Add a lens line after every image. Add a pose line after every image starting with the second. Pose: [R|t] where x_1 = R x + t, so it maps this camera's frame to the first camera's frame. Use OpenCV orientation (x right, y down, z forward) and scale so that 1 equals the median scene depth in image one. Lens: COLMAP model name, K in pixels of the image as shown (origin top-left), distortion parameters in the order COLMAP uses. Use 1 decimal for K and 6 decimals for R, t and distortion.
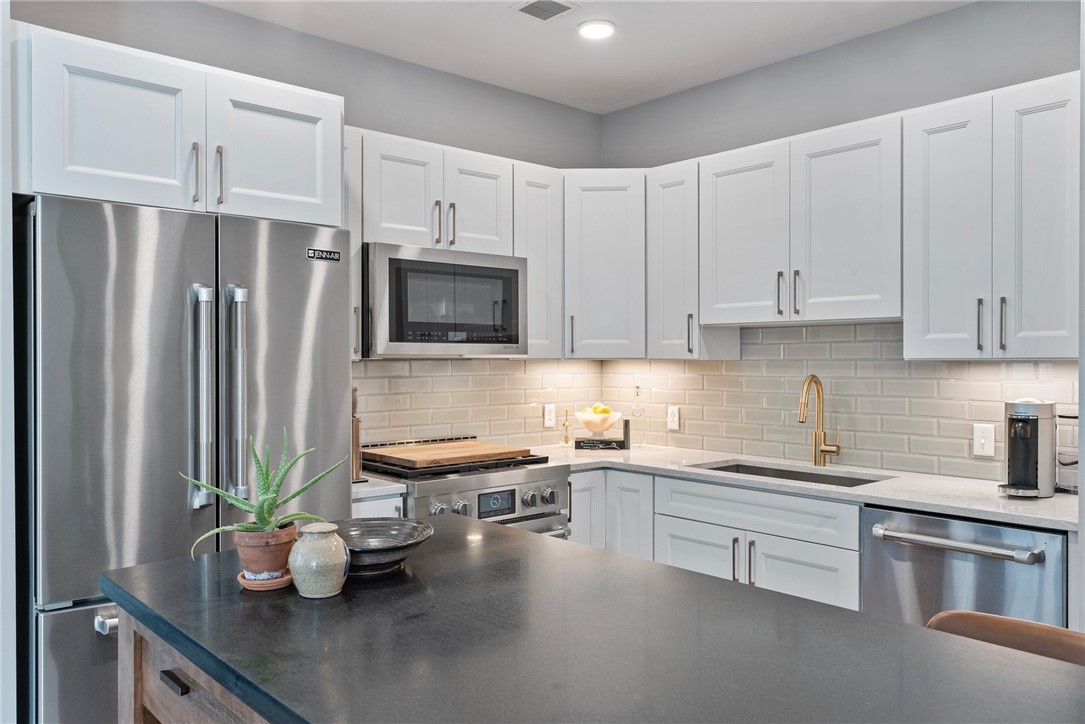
lens RADIAL K [[819.7, 0, 551.0], [0, 819.7, 359.3], [0, 0, 1]] dist [0.006239, 0.000562]
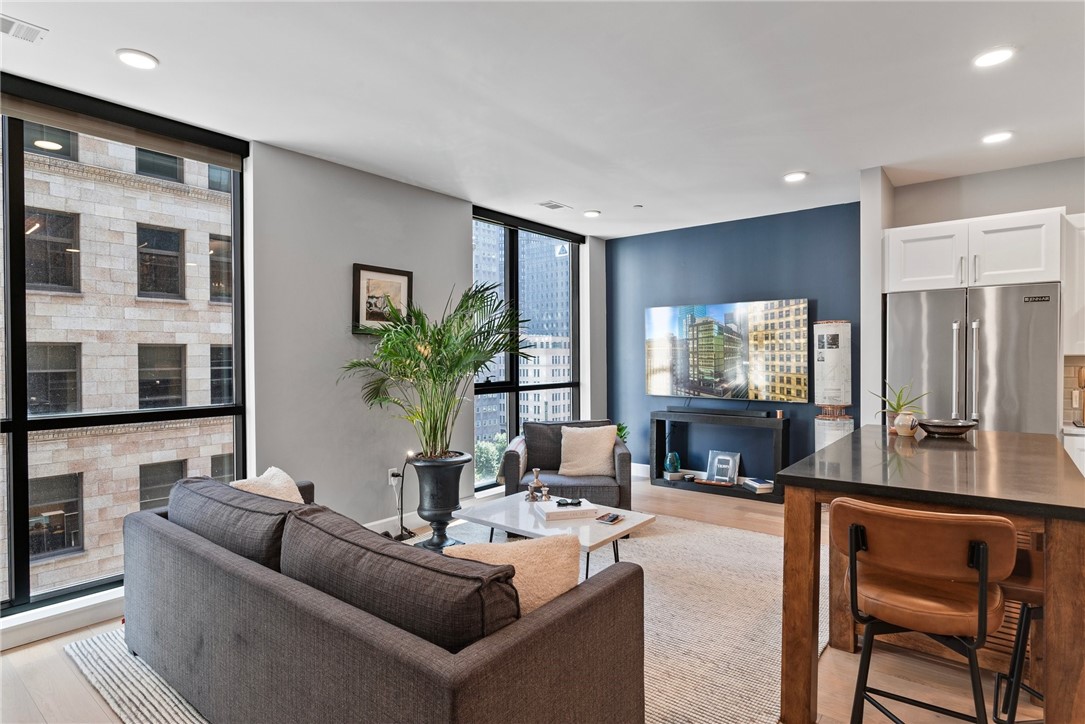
lens RADIAL K [[579.9, 0, 544.8], [0, 579.9, 363.5], [0, 0, 1]] dist [0.003336, 0.000597]
pose [[0.156743, 0.009462, -0.987594, 0.678236], [0.000167, 0.999954, 0.009607, 0.005807], [0.987639, -0.001671, 0.156734, -0.254010]]
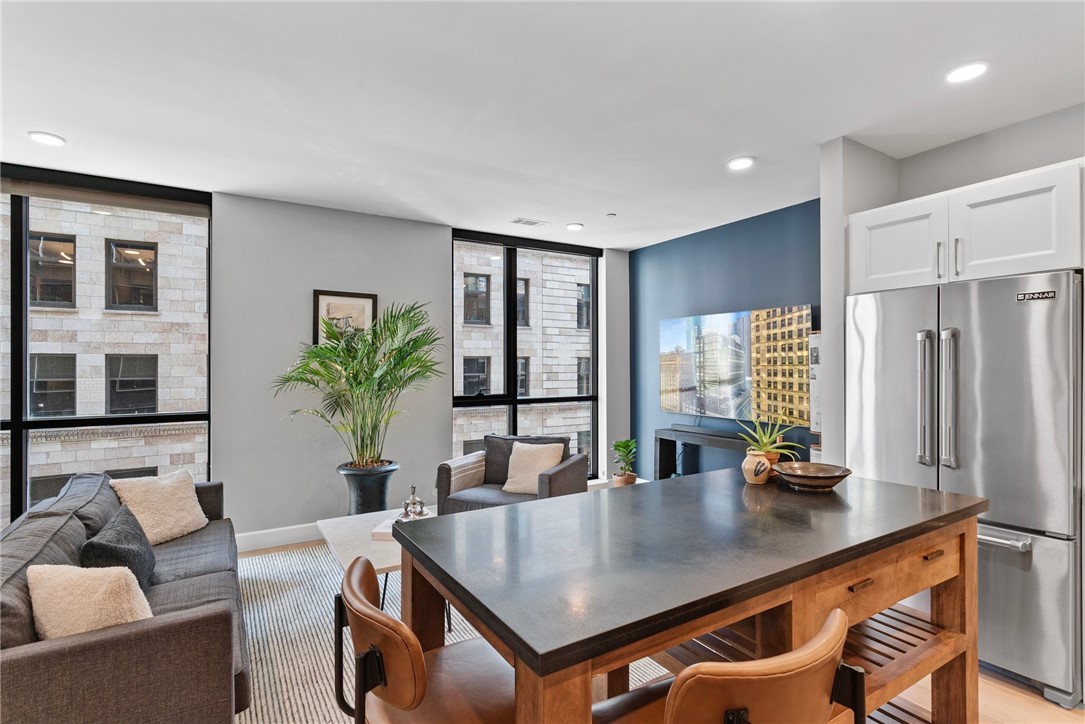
lens RADIAL K [[521.8, 0, 542.0], [0, 521.8, 365.3], [0, 0, 1]] dist [0.006897, 0.001347]
pose [[-0.188362, -0.000054, -0.982100, 0.536225], [-0.001646, 0.999999, 0.000260, -0.013022], [0.982098, 0.001665, -0.188361, 0.304403]]
